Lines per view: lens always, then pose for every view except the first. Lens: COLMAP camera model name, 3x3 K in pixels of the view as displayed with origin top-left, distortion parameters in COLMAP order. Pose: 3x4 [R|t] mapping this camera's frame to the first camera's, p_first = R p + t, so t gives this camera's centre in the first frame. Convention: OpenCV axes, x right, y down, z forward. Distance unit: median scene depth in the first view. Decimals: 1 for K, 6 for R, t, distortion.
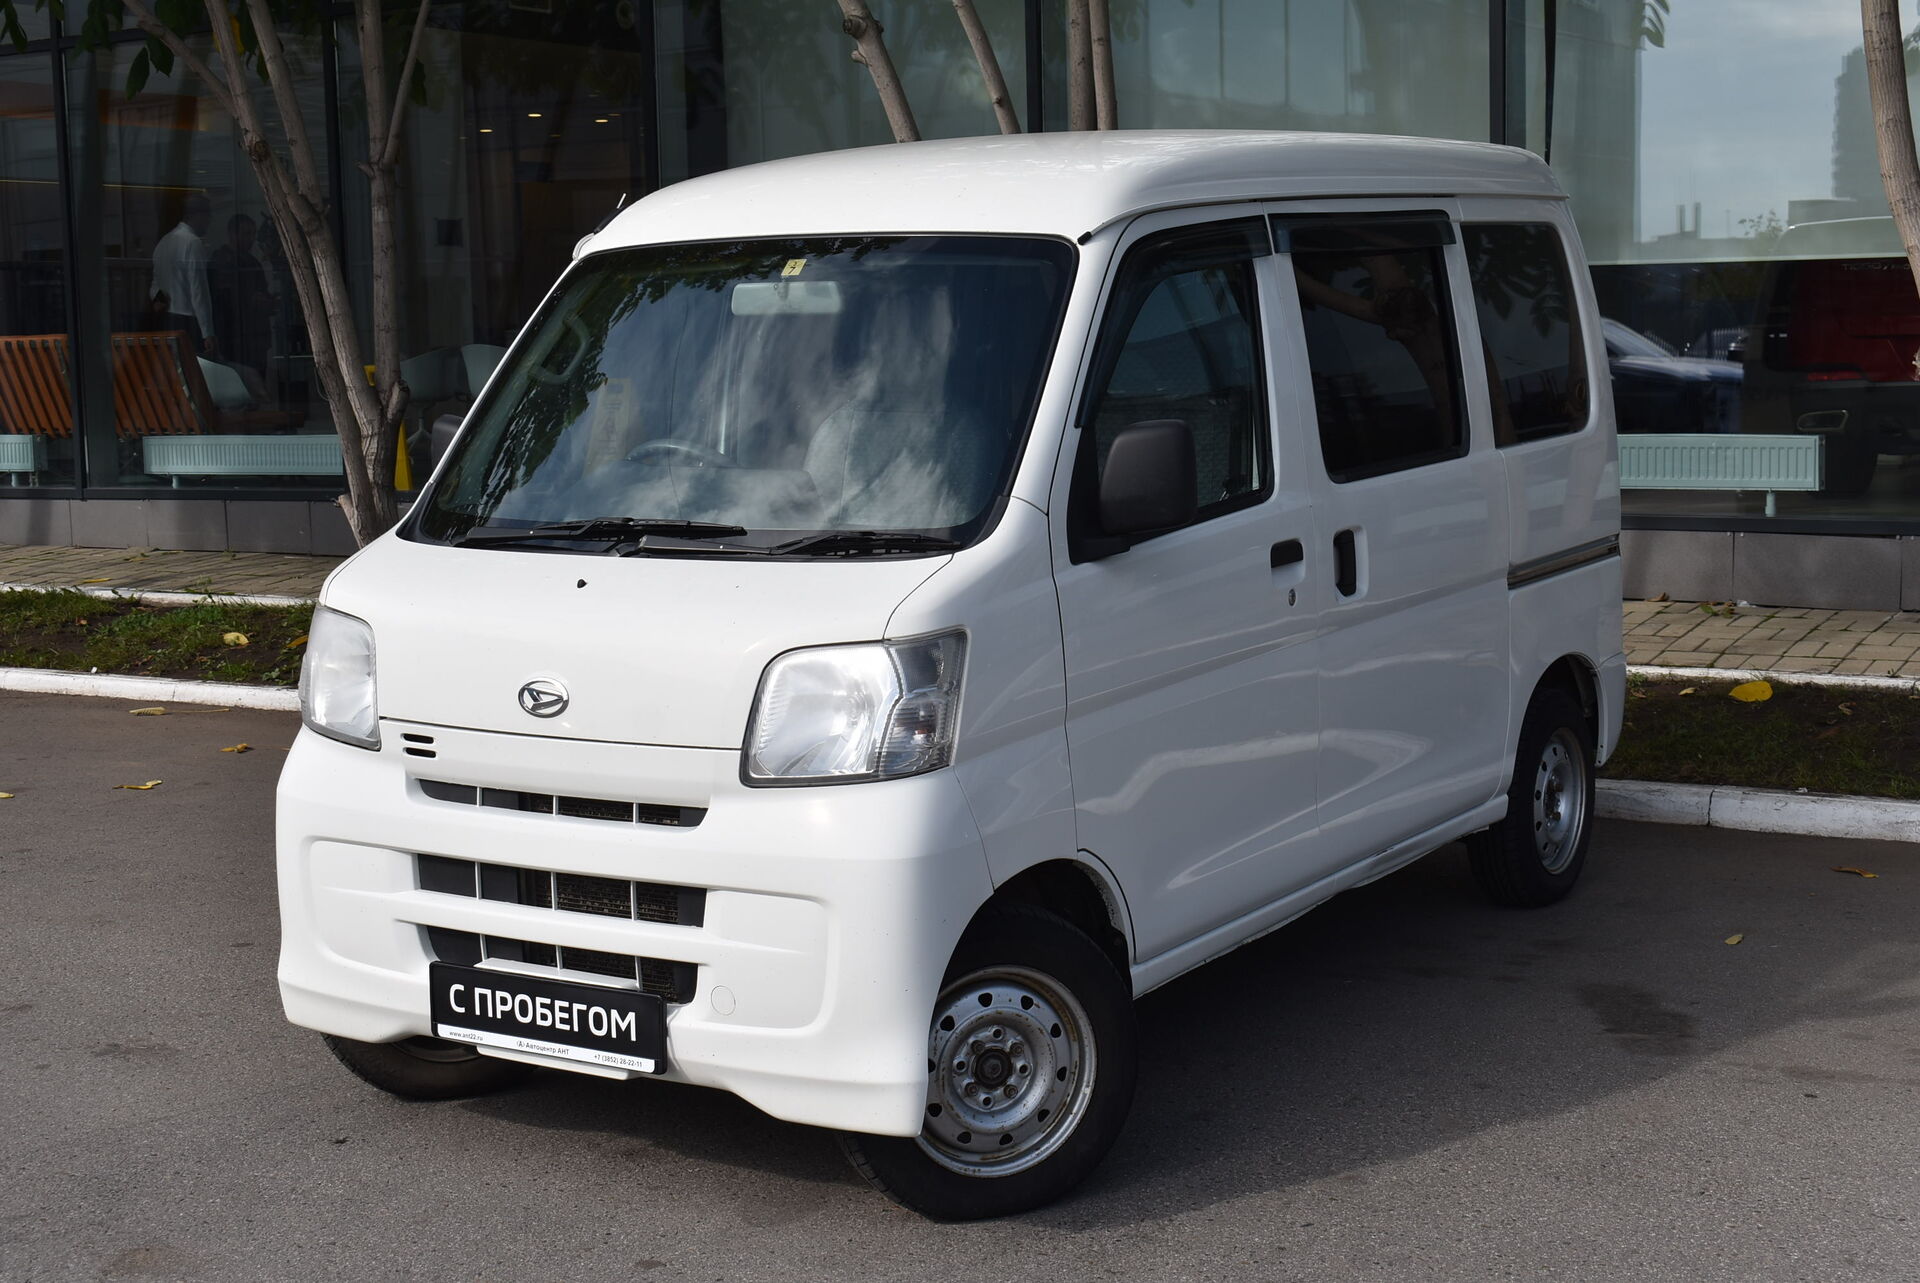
lens RADIAL K [[2717.7, 0, 1073.1], [0, 2717.7, 644.6], [0, 0, 1]] dist [-0.029619, -0.018131]
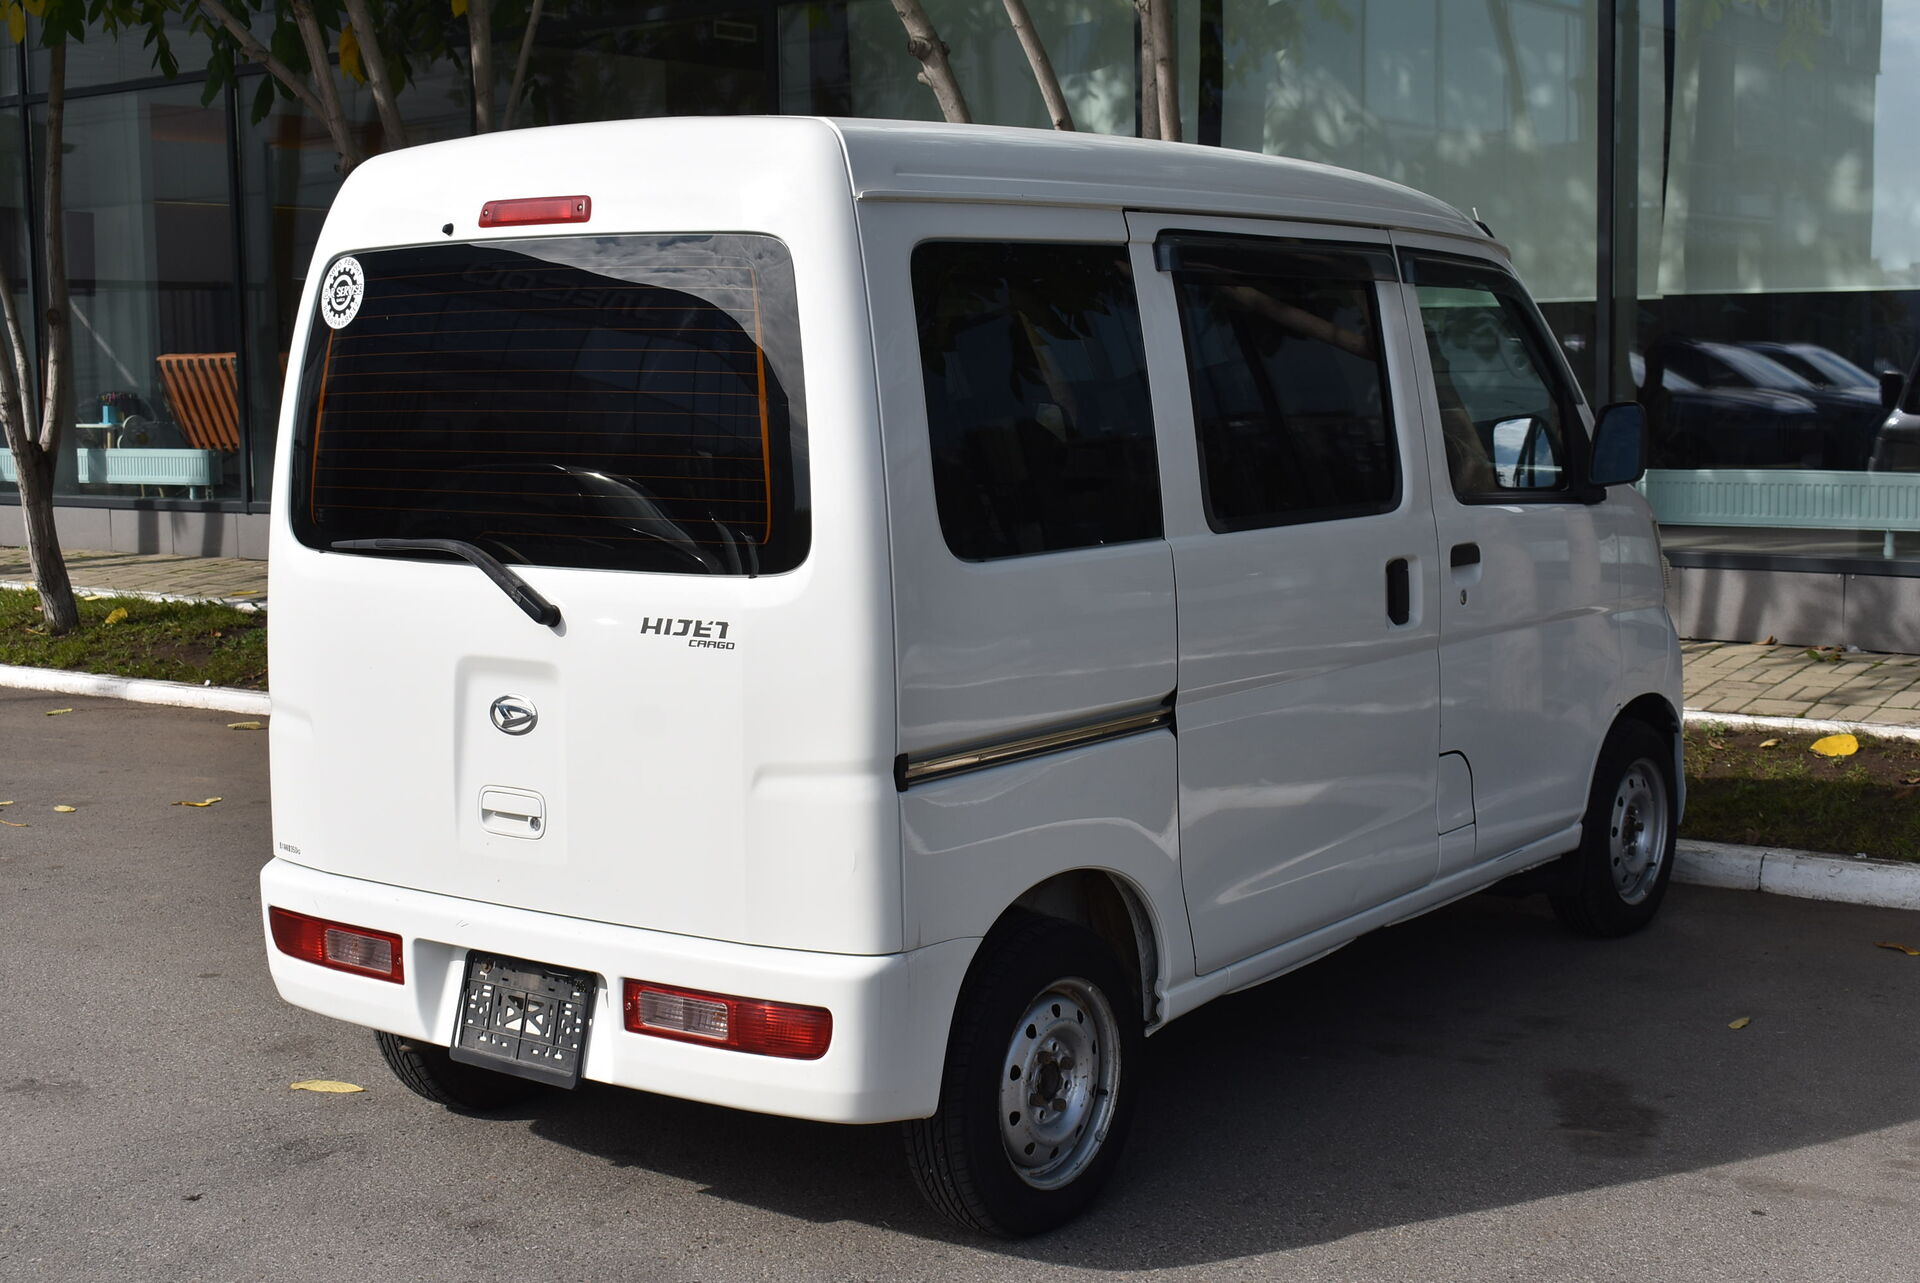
lens RADIAL K [[2661.9, 0, 1031.2], [0, 2661.9, 618.4], [0, 0, 1]] dist [-0.035061, 0.001654]
pose [[0.994649, 0.017336, -0.101846, 0.101928], [-0.018983, 0.999704, -0.015221, -0.011752], [0.101552, 0.017073, 0.994684, 0.080514]]
